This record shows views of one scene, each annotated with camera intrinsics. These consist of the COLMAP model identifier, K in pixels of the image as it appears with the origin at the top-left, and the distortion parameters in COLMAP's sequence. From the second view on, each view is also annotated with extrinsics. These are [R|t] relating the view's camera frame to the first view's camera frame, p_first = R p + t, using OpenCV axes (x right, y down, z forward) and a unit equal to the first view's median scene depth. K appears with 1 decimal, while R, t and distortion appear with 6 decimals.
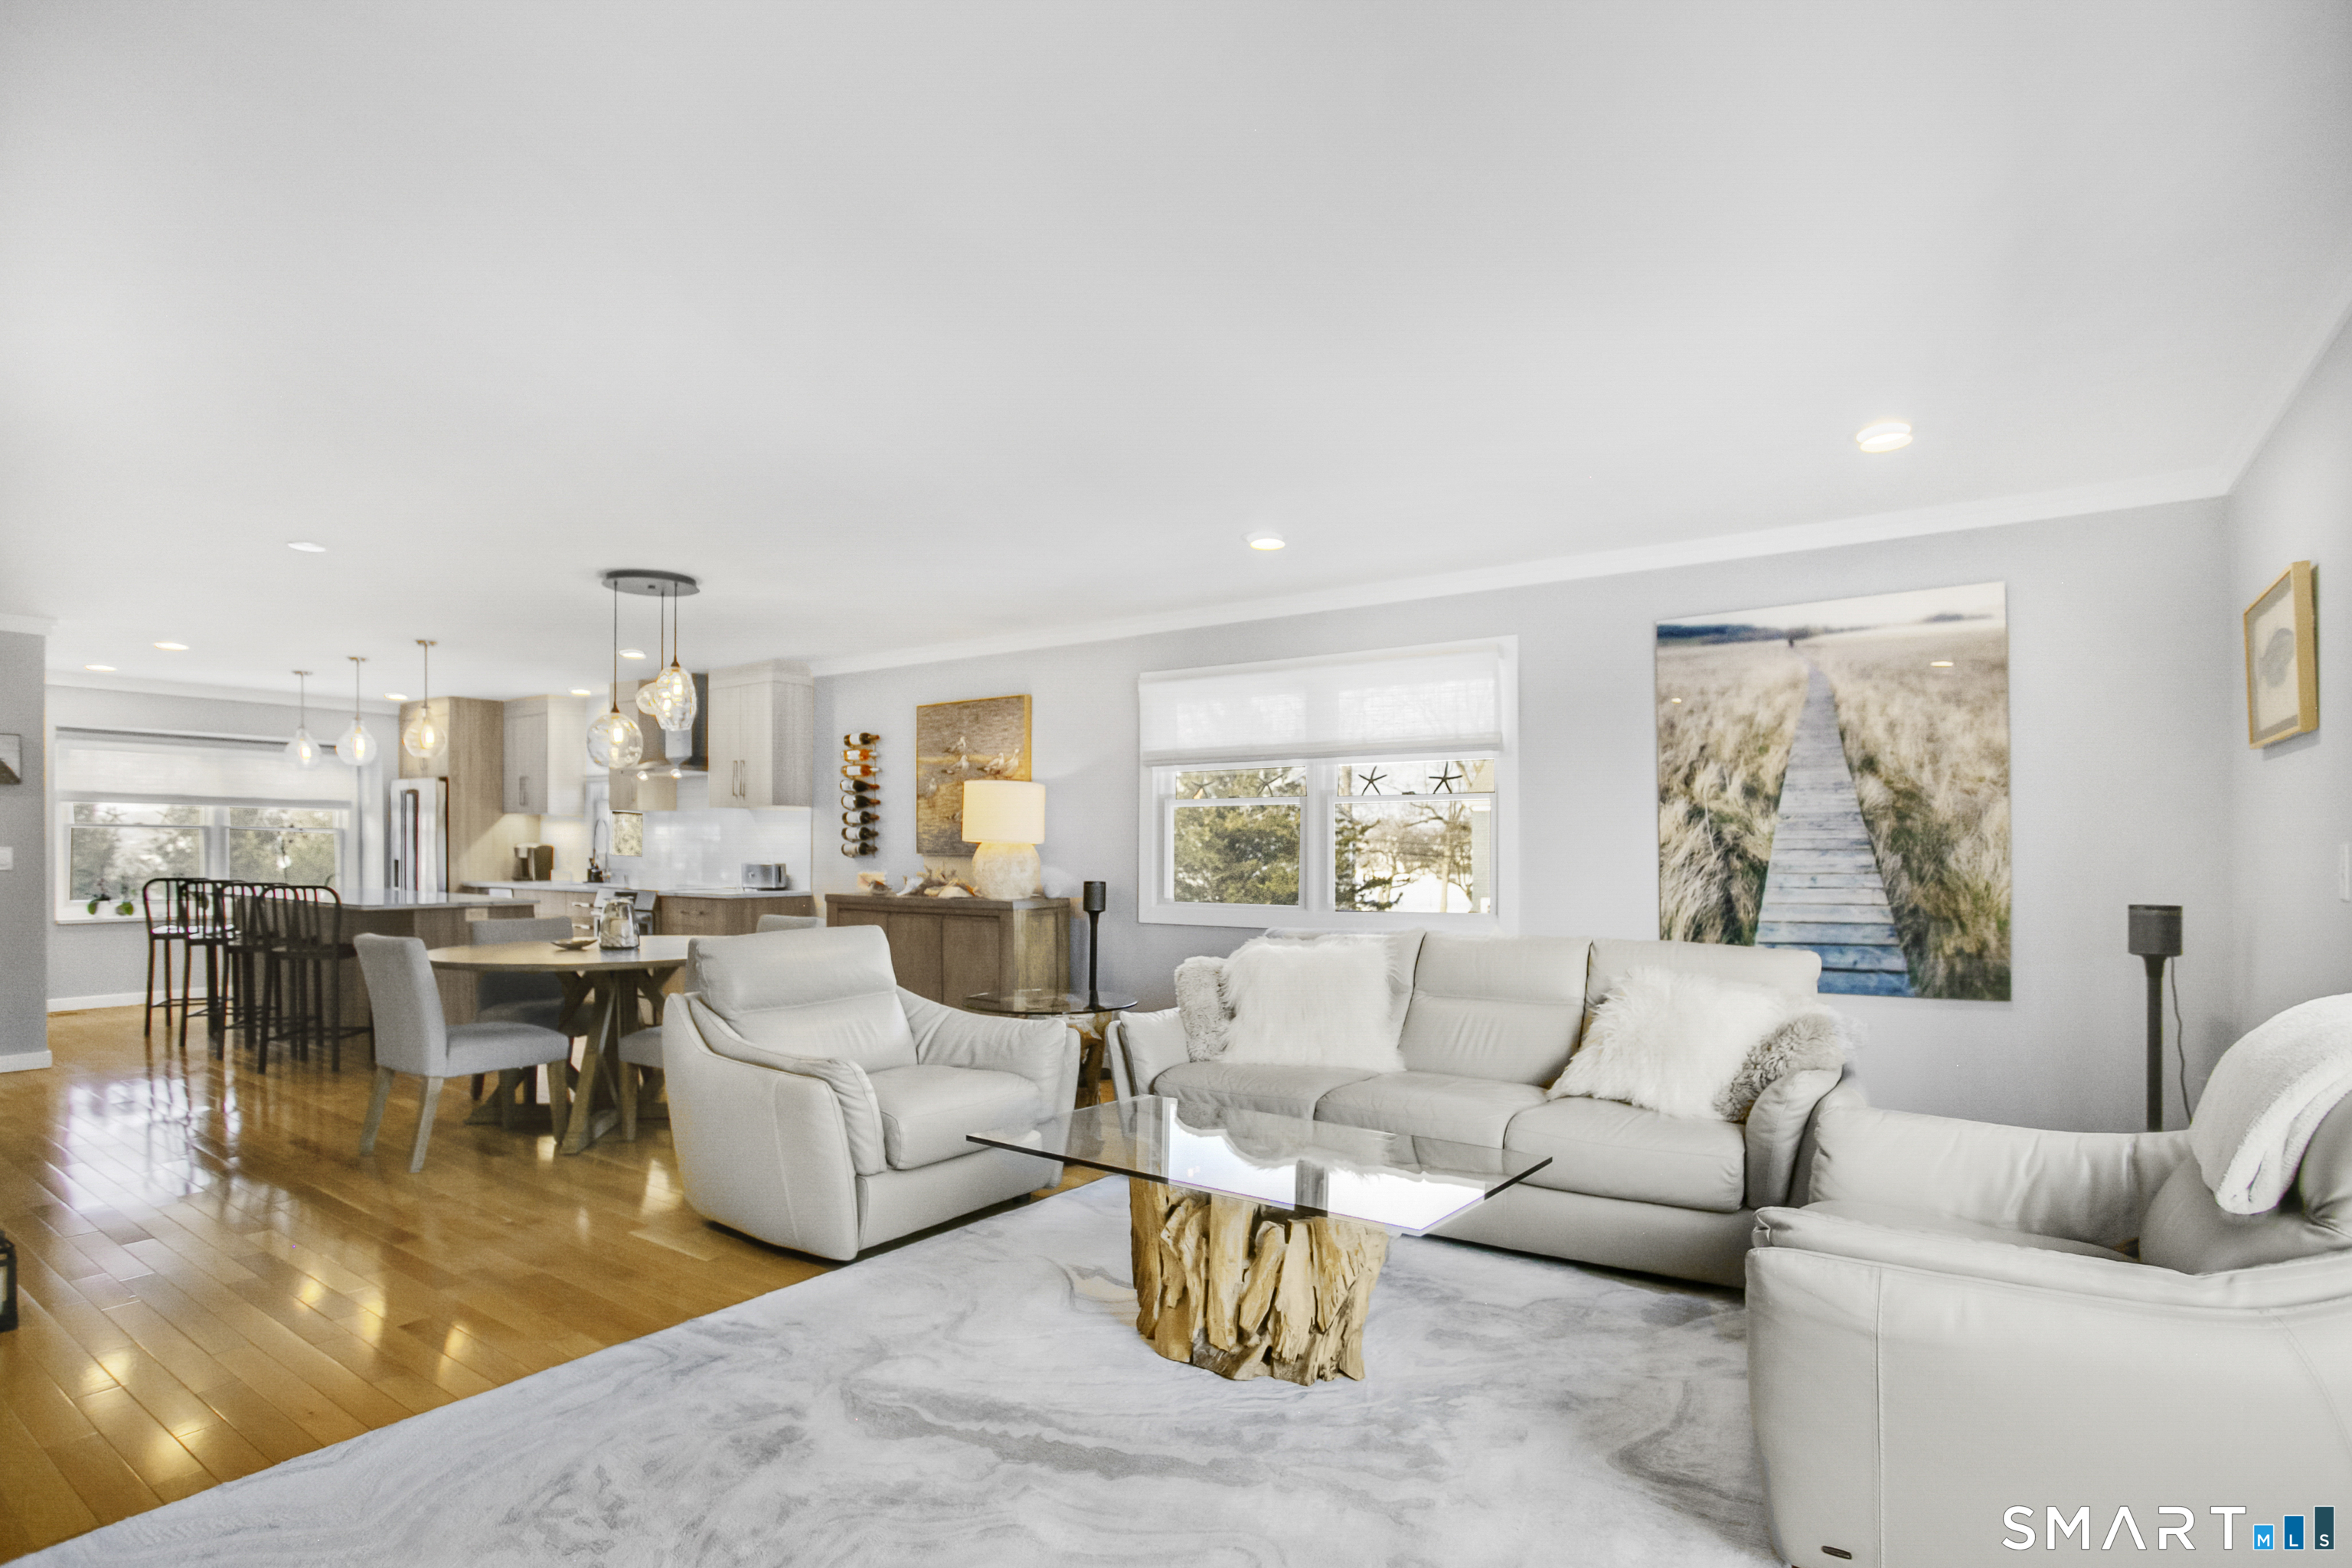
lens RADIAL K [[1194.9, 0, 1198.9], [0, 1194.9, 847.9], [0, 0, 1]] dist [-0.050048, 0.020577]
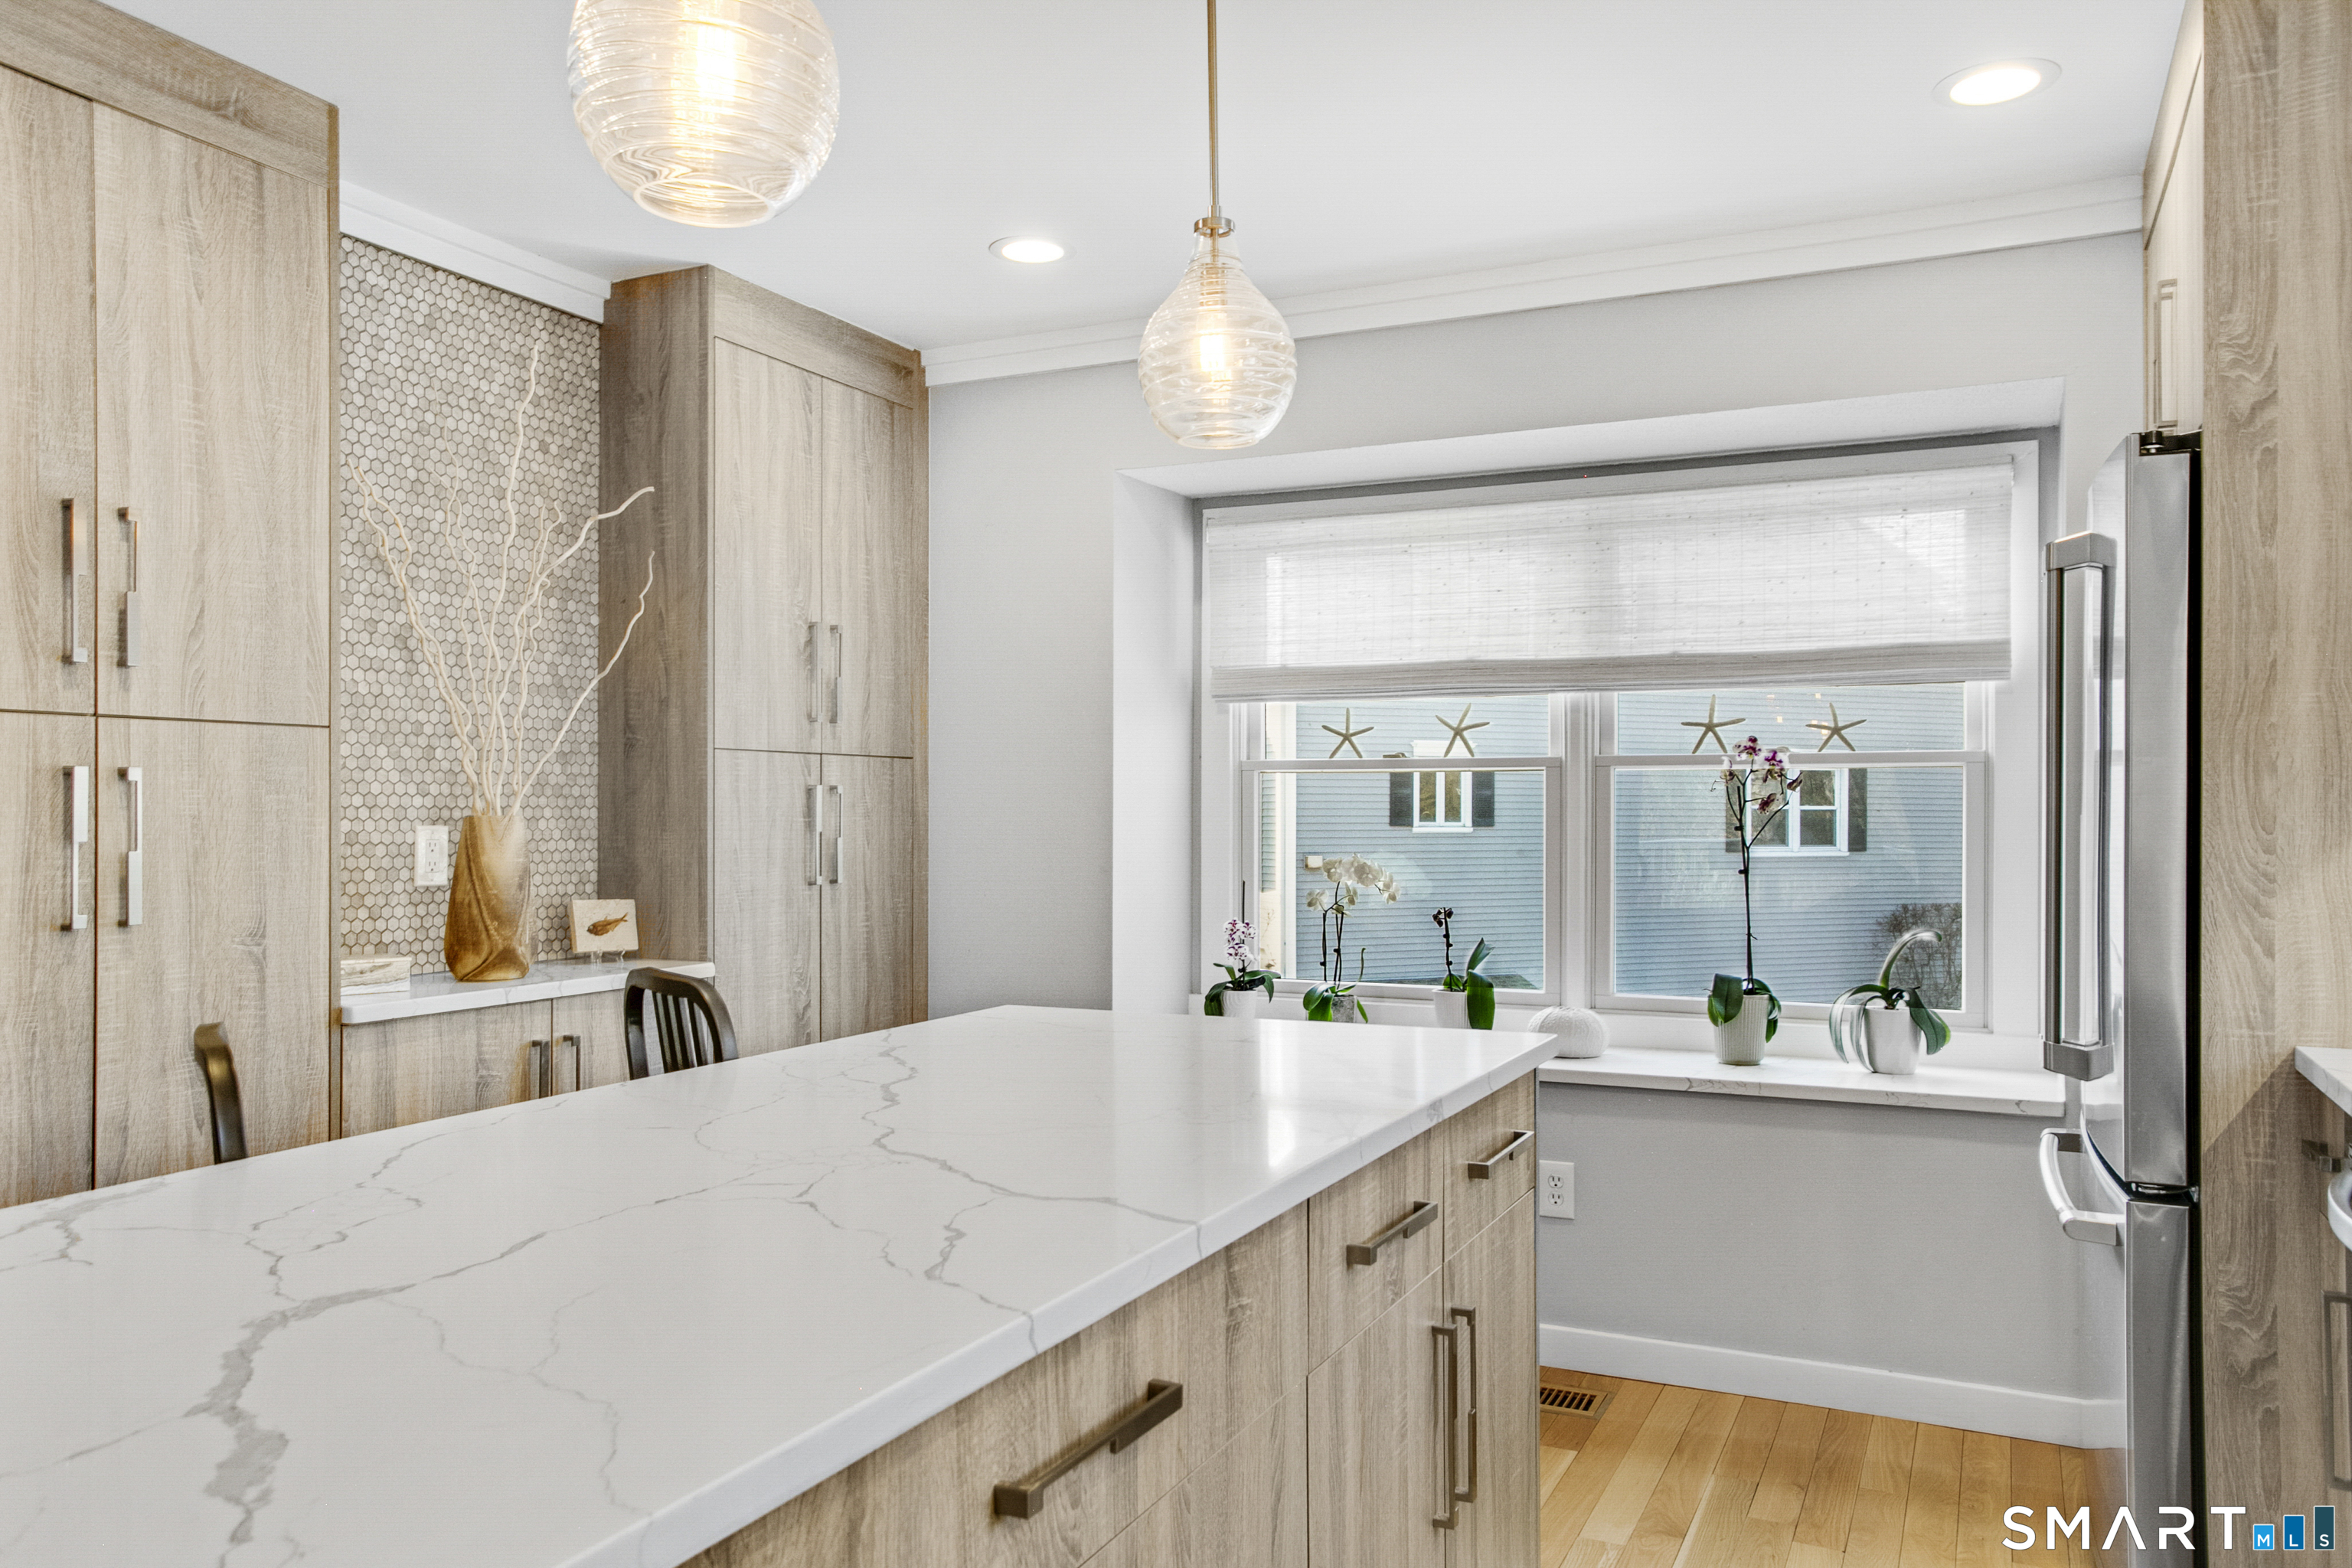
lens RADIAL K [[1712.9, 0, 1146.3], [0, 1712.9, 809.6], [0, 0, 1]] dist [-0.004789, 0.028875]
pose [[0.156819, -0.005334, -0.987613, -0.513915], [0.005407, 0.999975, -0.004542, -0.004909], [0.987613, -0.004628, 0.156844, 0.996824]]
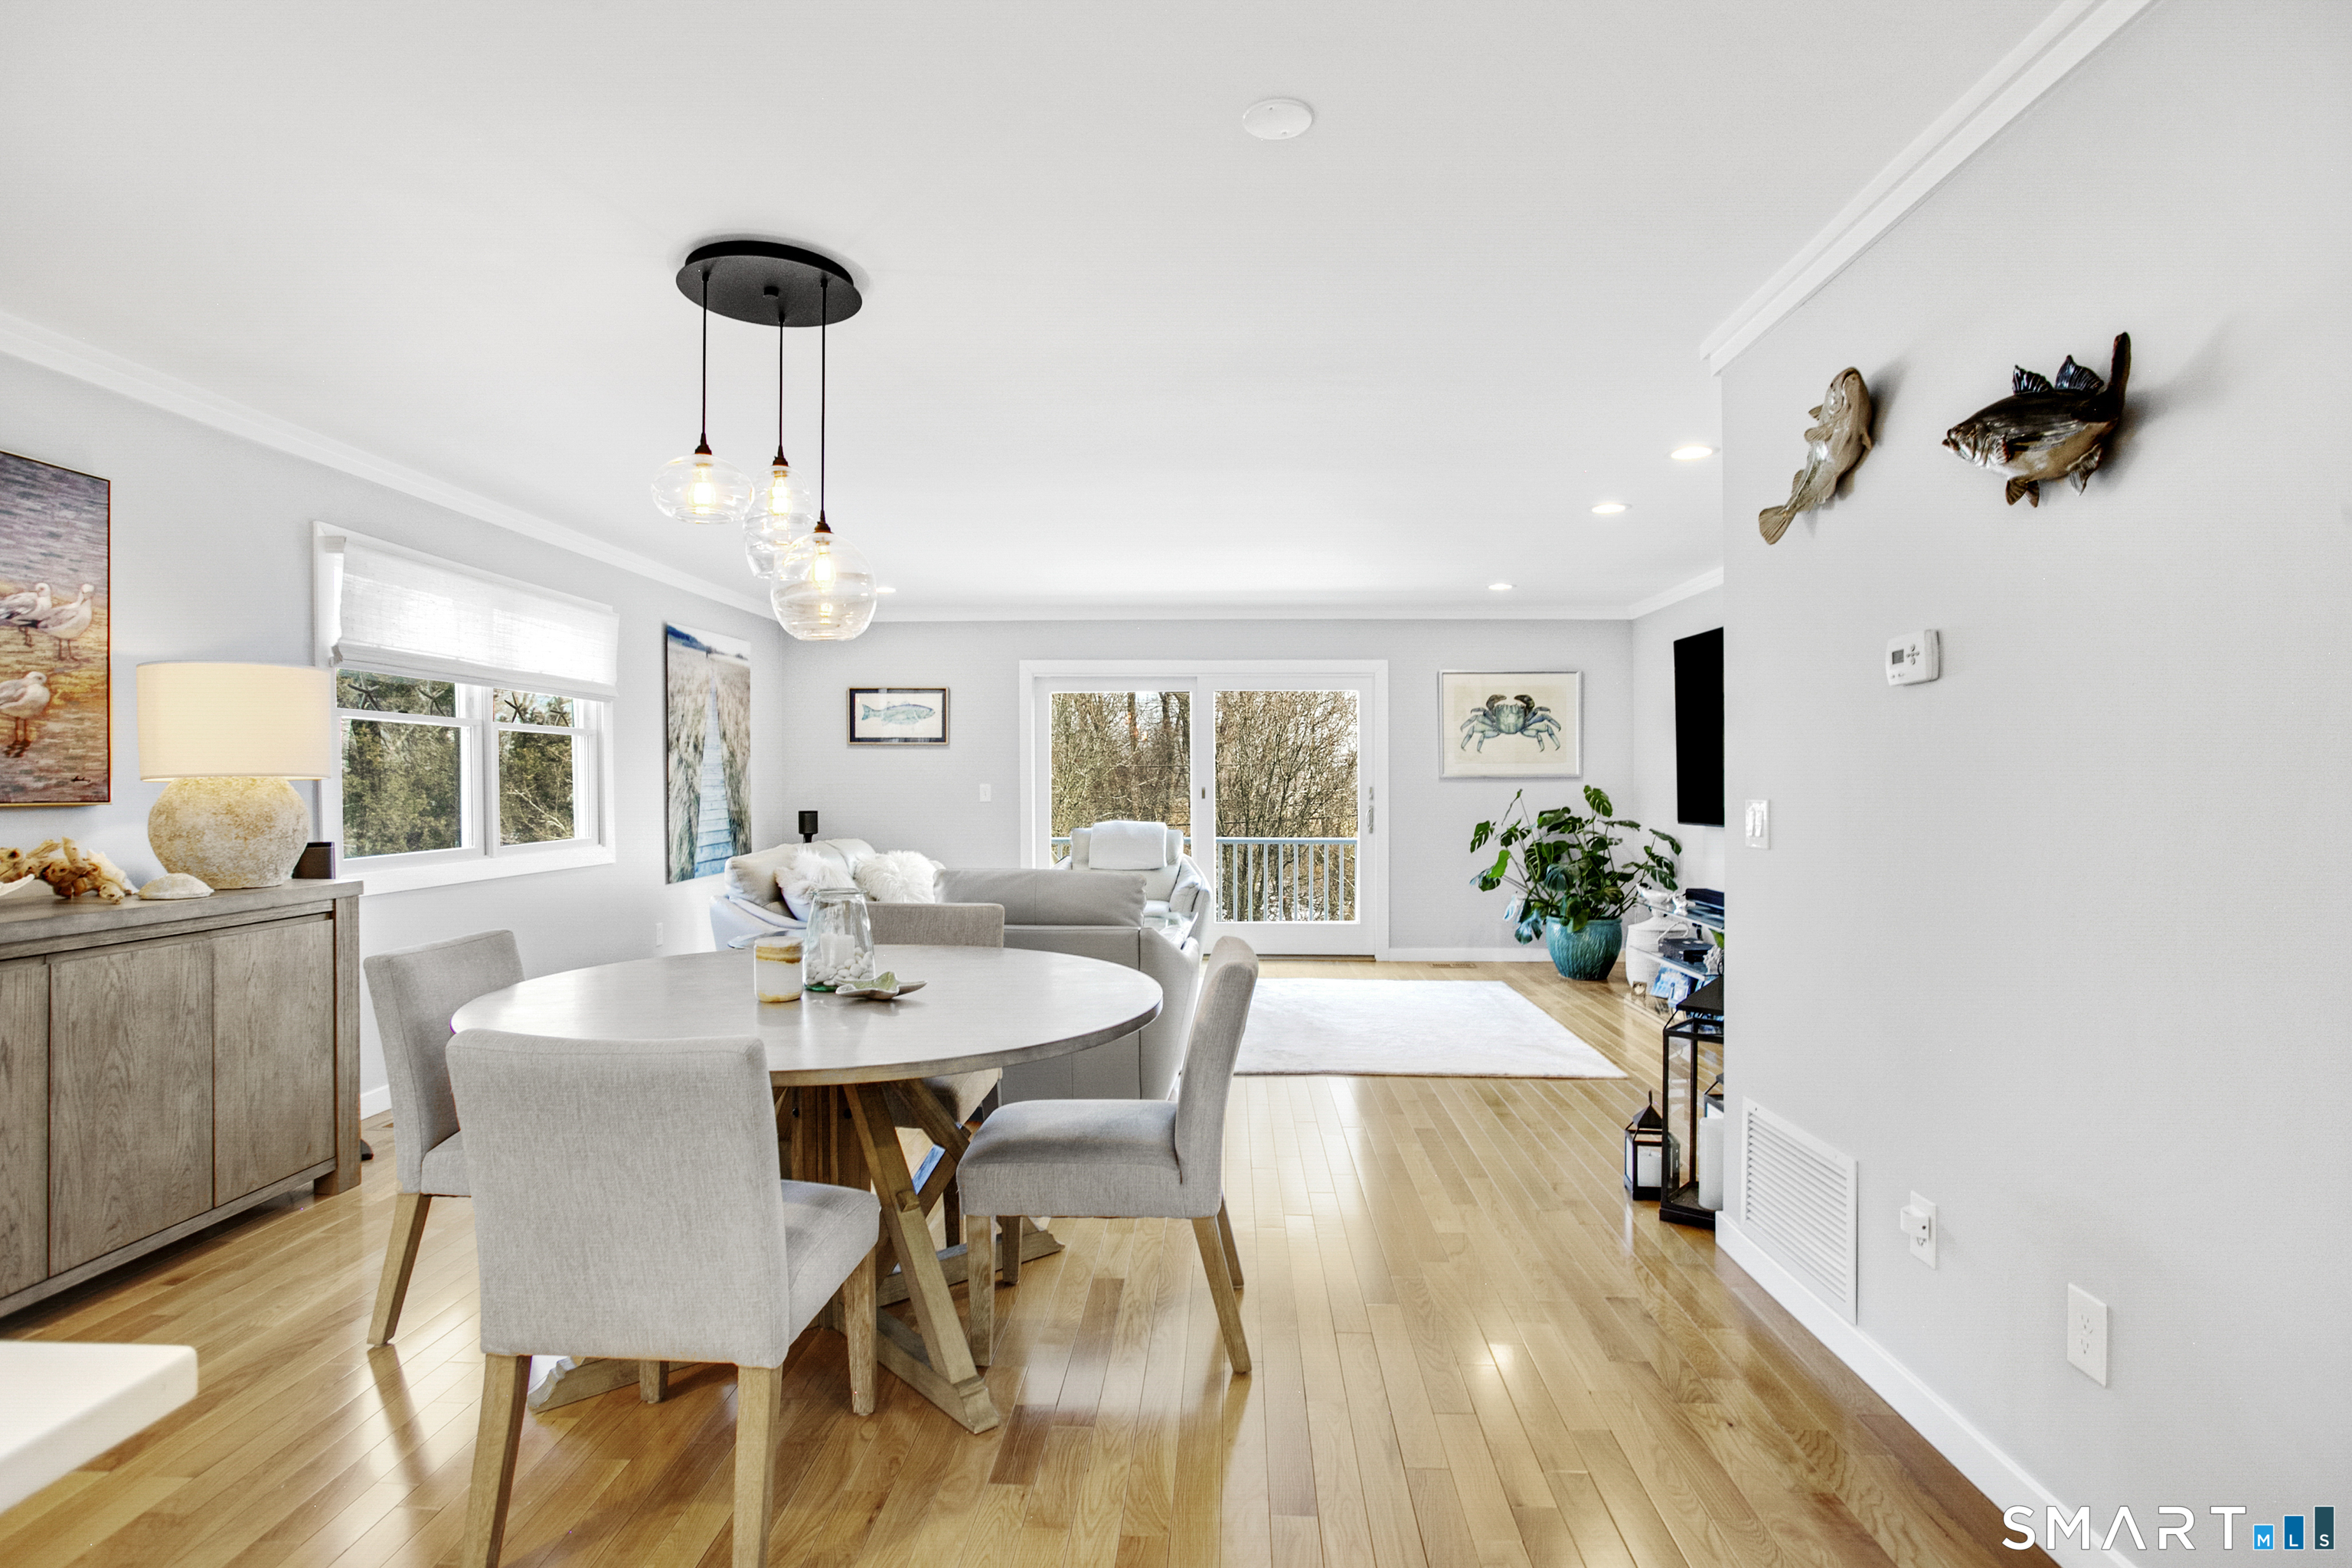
lens RADIAL K [[1194.9, 0, 1175.9], [0, 1194.9, 785.5], [0, 0, 1]] dist [-0.050048, 0.020577]
pose [[-0.542799, -0.004874, 0.839849, -0.685560], [-0.001362, 0.999987, 0.004923, -0.004328], [-0.839862, 0.001528, -0.542798, 0.779938]]
